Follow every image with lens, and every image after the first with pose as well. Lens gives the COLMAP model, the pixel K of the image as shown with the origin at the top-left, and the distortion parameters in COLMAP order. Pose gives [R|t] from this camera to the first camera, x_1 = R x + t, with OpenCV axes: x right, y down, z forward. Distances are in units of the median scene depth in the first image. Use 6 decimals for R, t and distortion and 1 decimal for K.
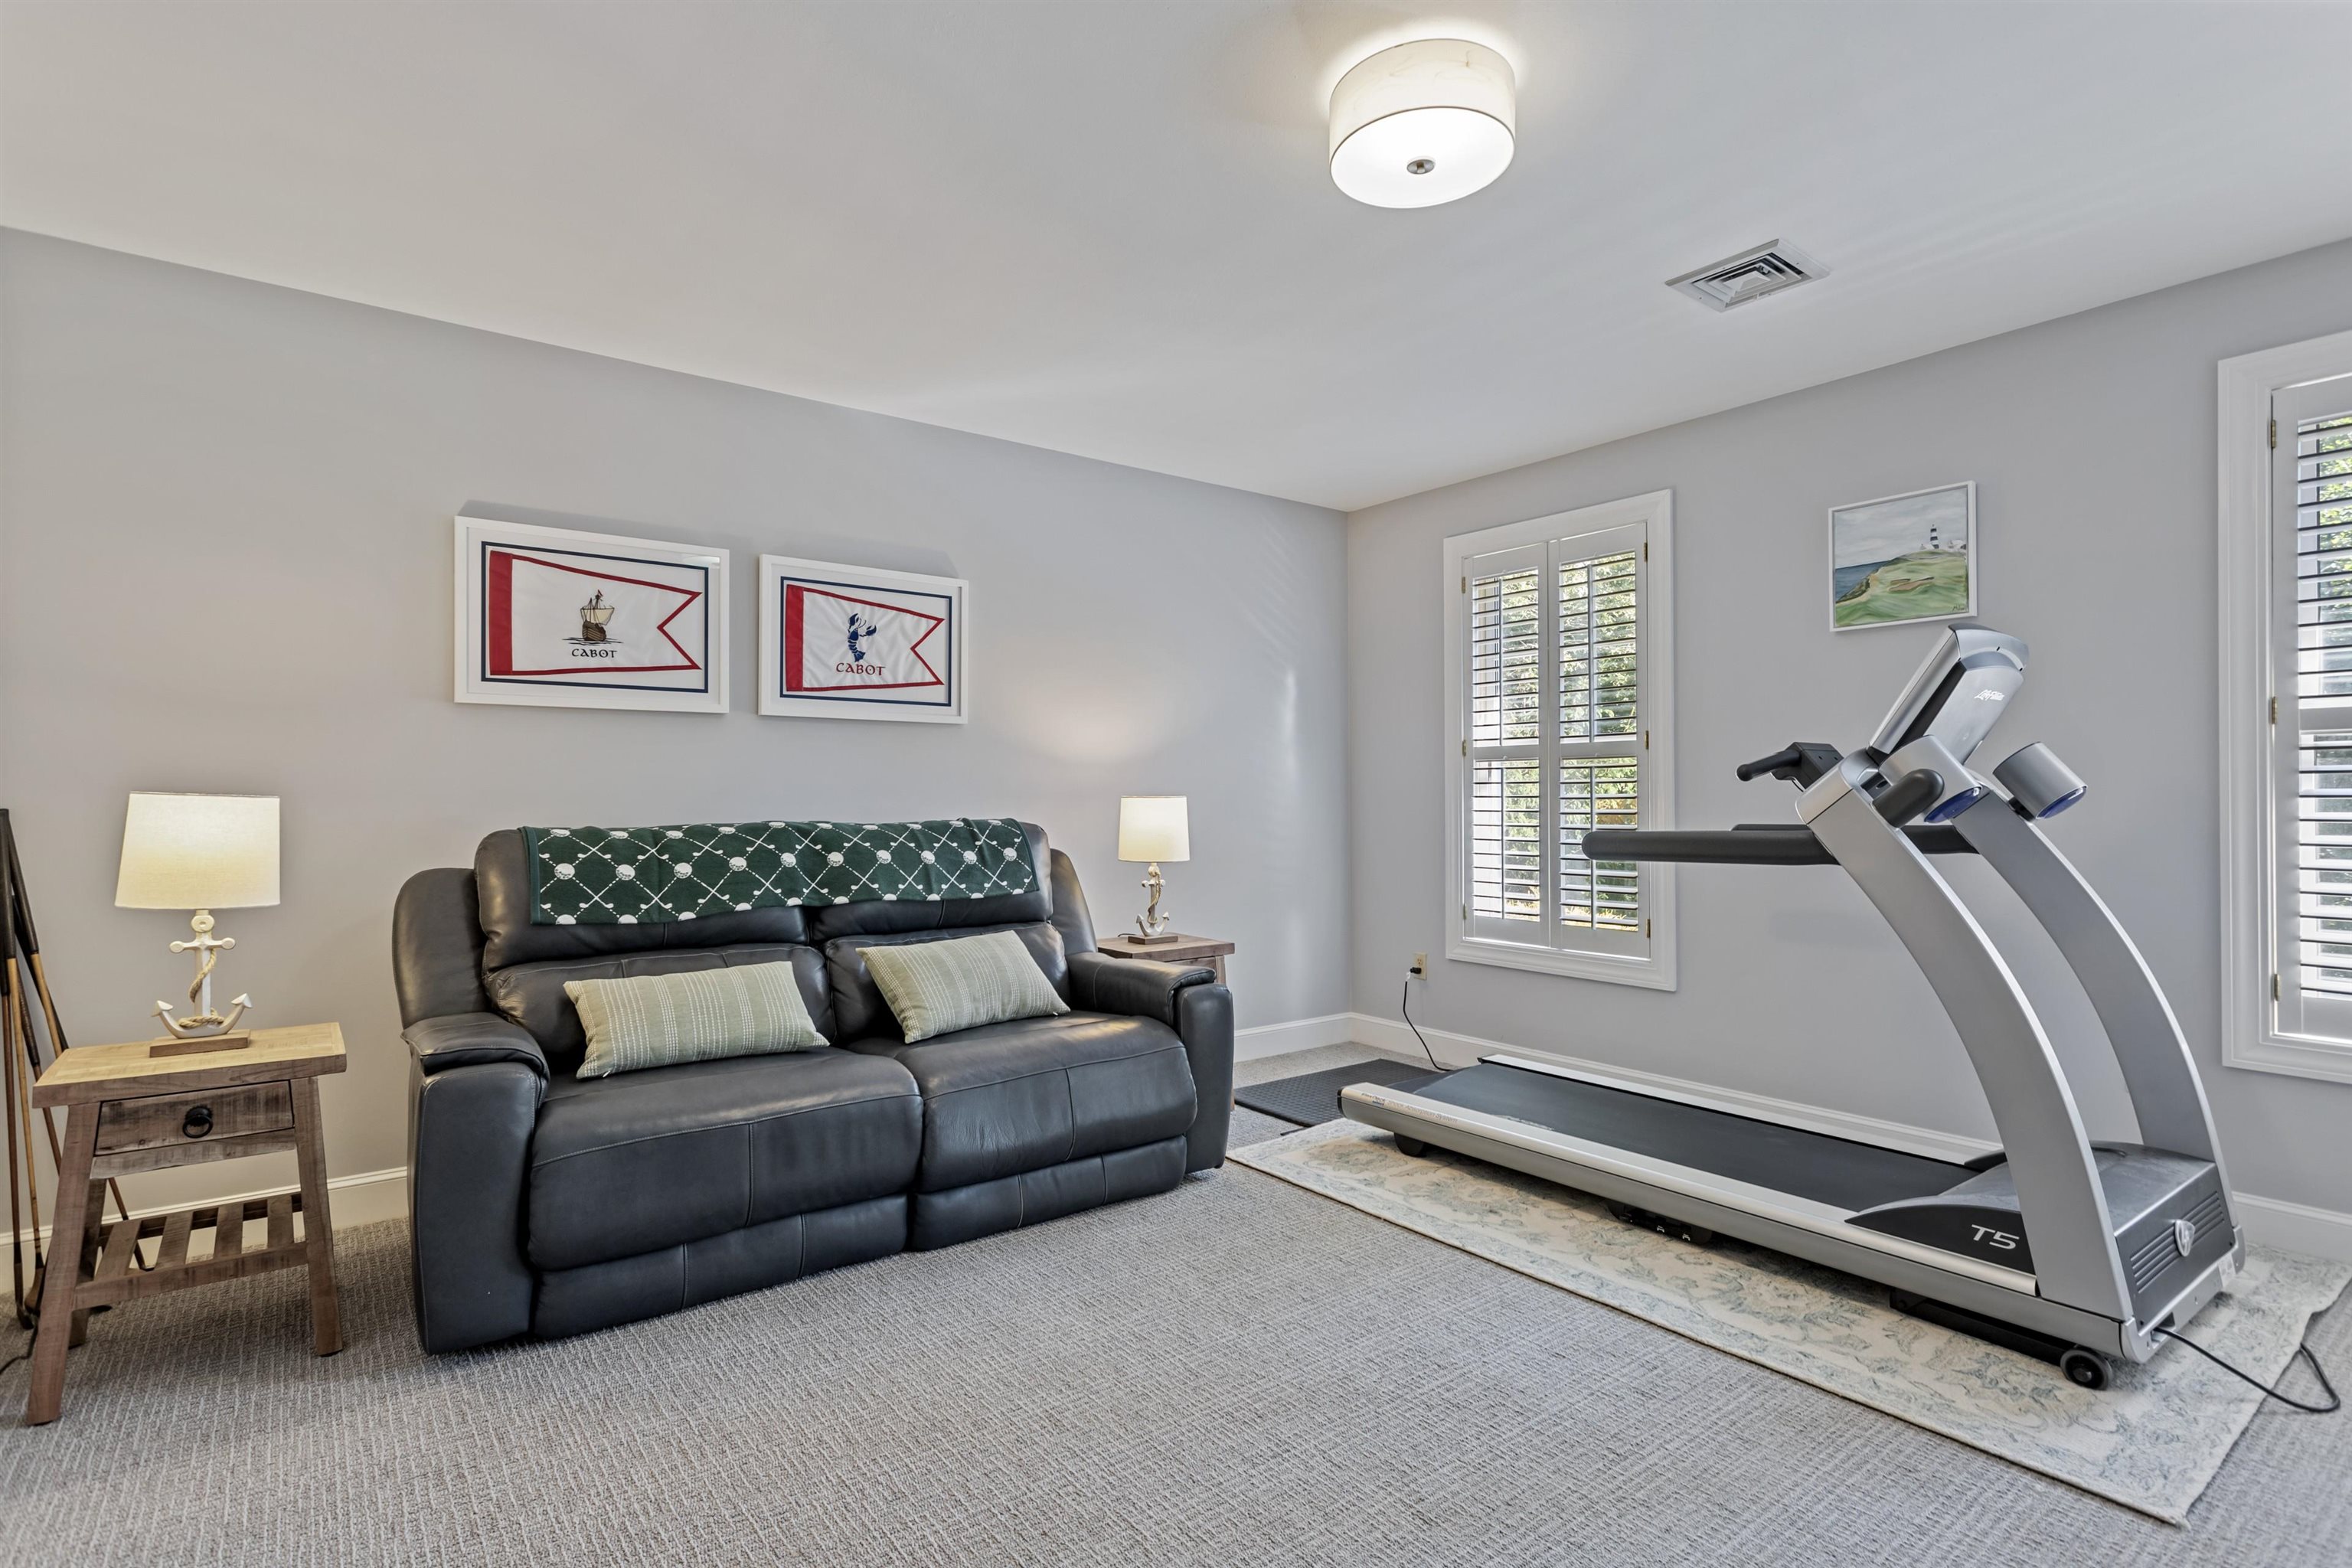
lens RADIAL K [[1128.3, 0, 1177.3], [0, 1128.3, 788.0], [0, 0, 1]] dist [-0.005414, -0.000767]
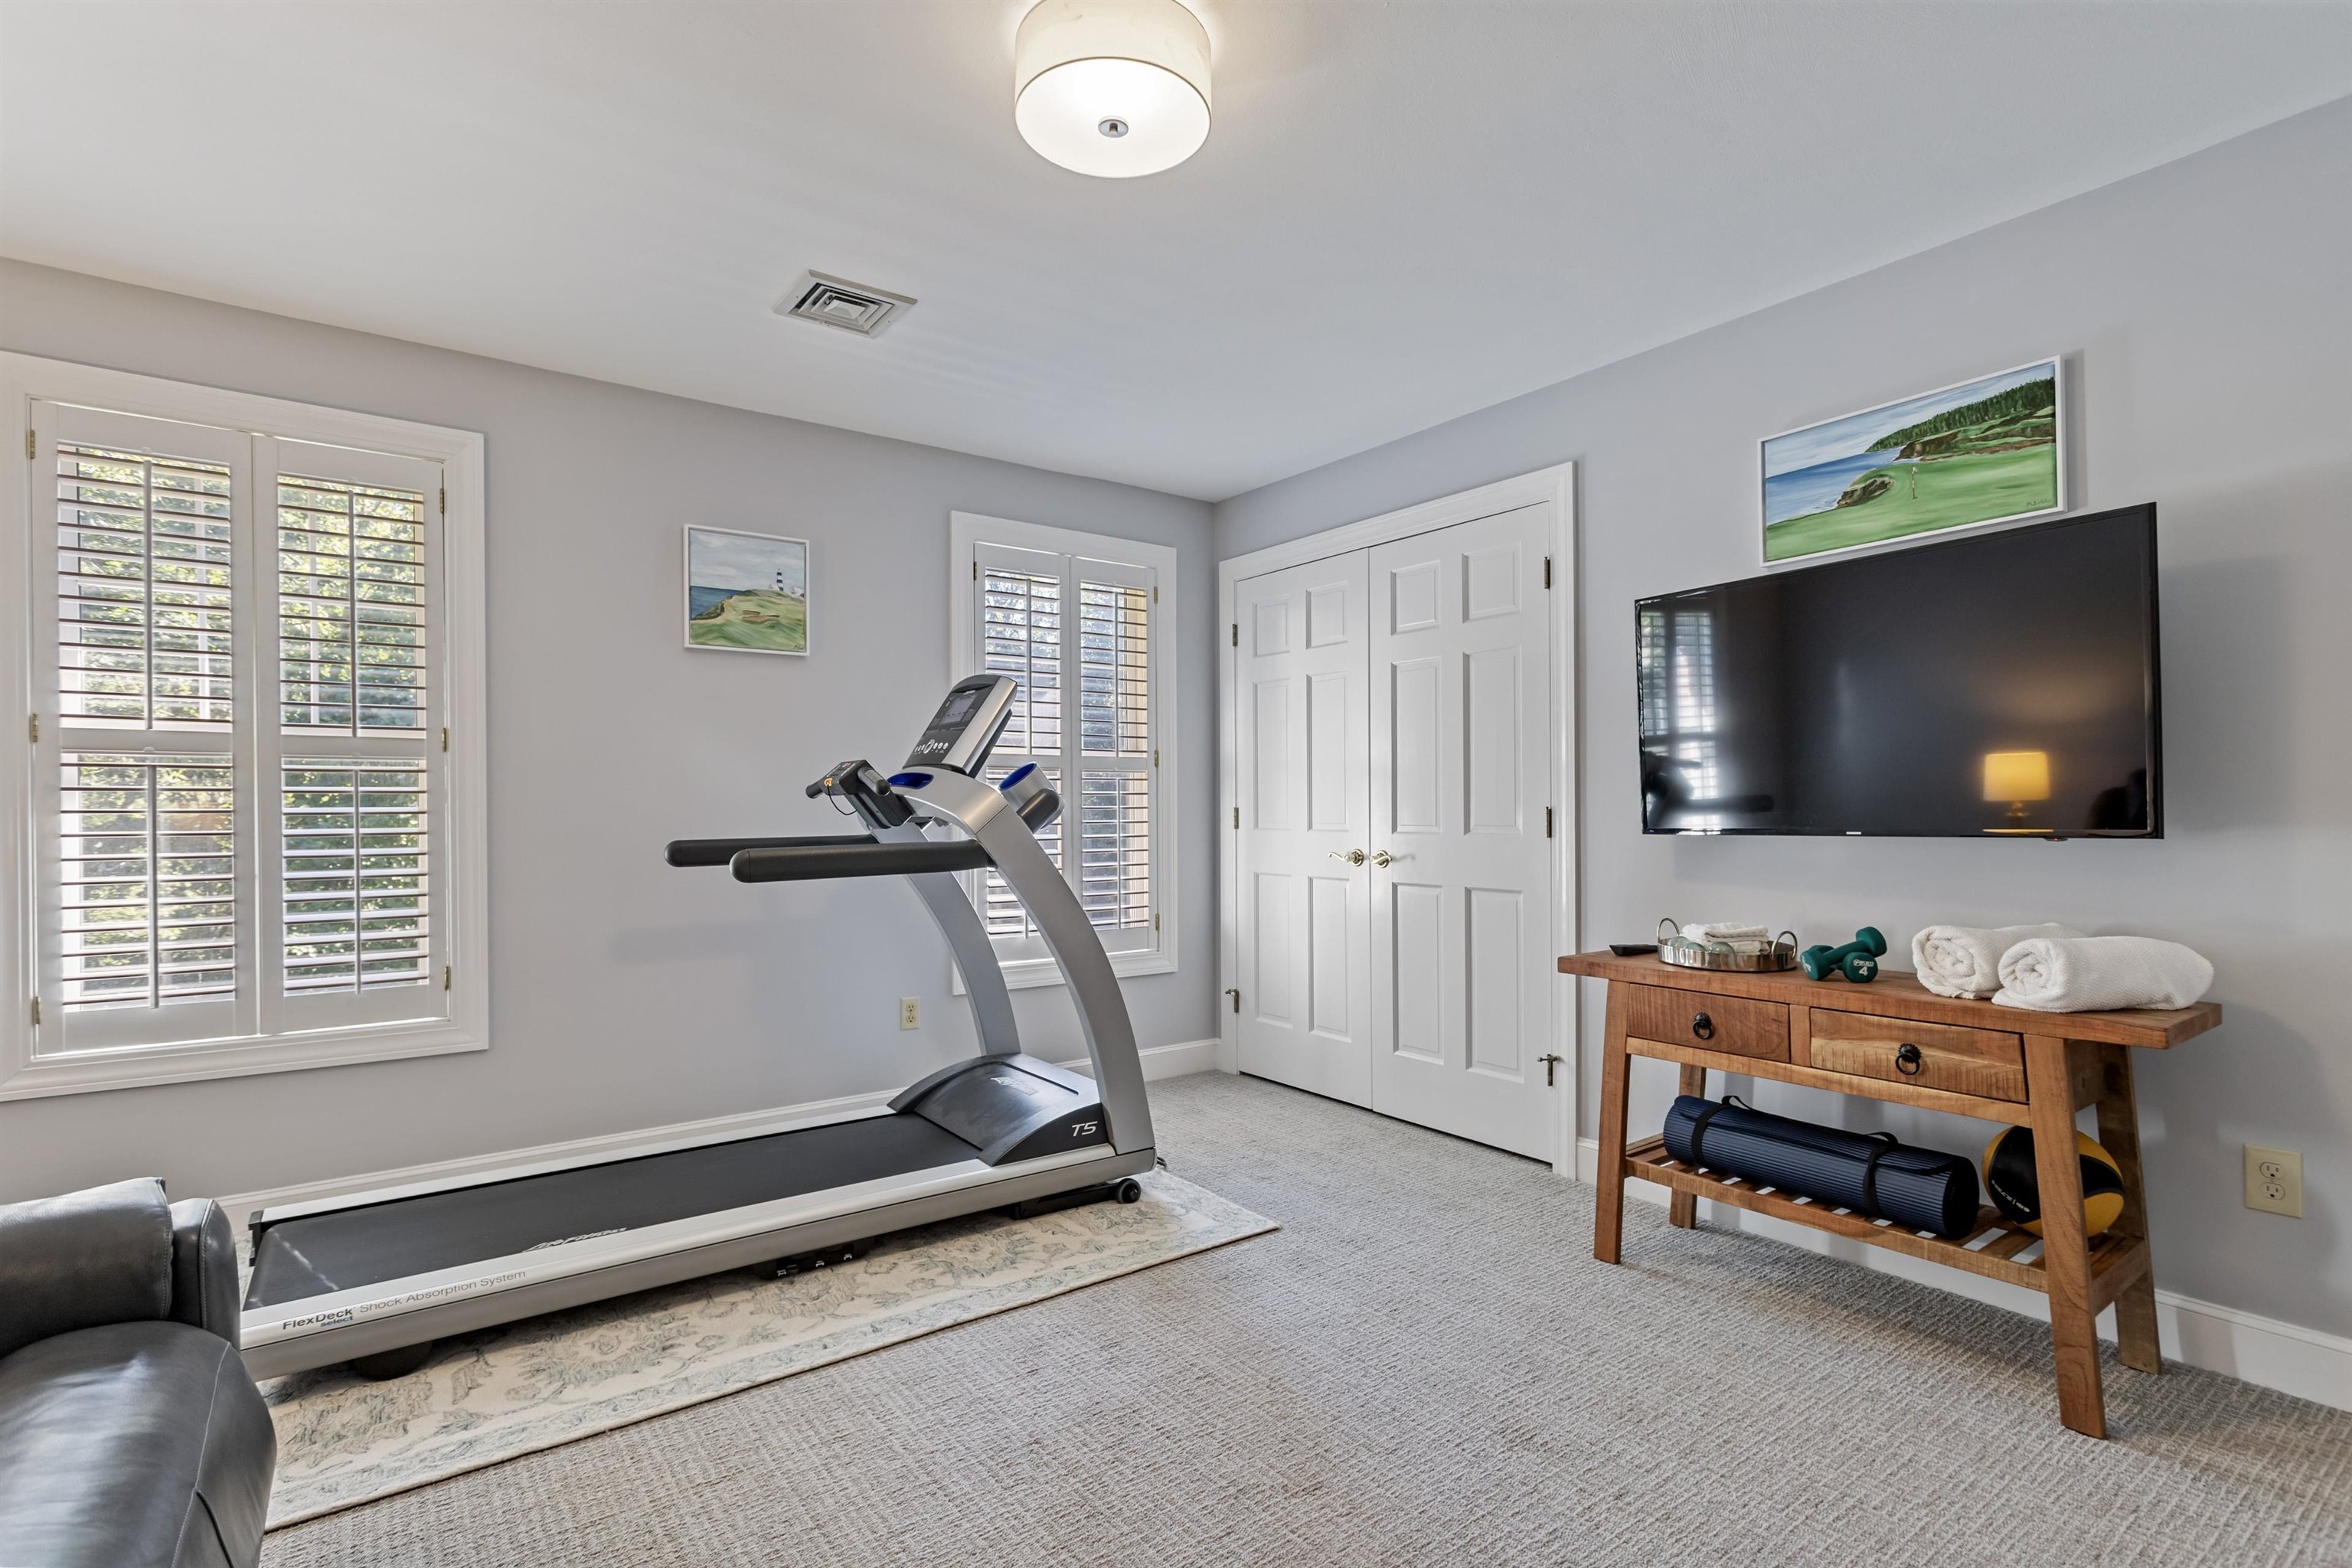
lens RADIAL K [[1128.3, 0, 1178.3], [0, 1128.3, 800.2], [0, 0, 1]] dist [-0.005414, -0.000767]
pose [[0.011269, 0.010826, 0.999878, -0.498897], [-0.004827, 0.999930, -0.010772, 0.008024], [-0.999925, -0.004705, 0.011320, 0.654262]]
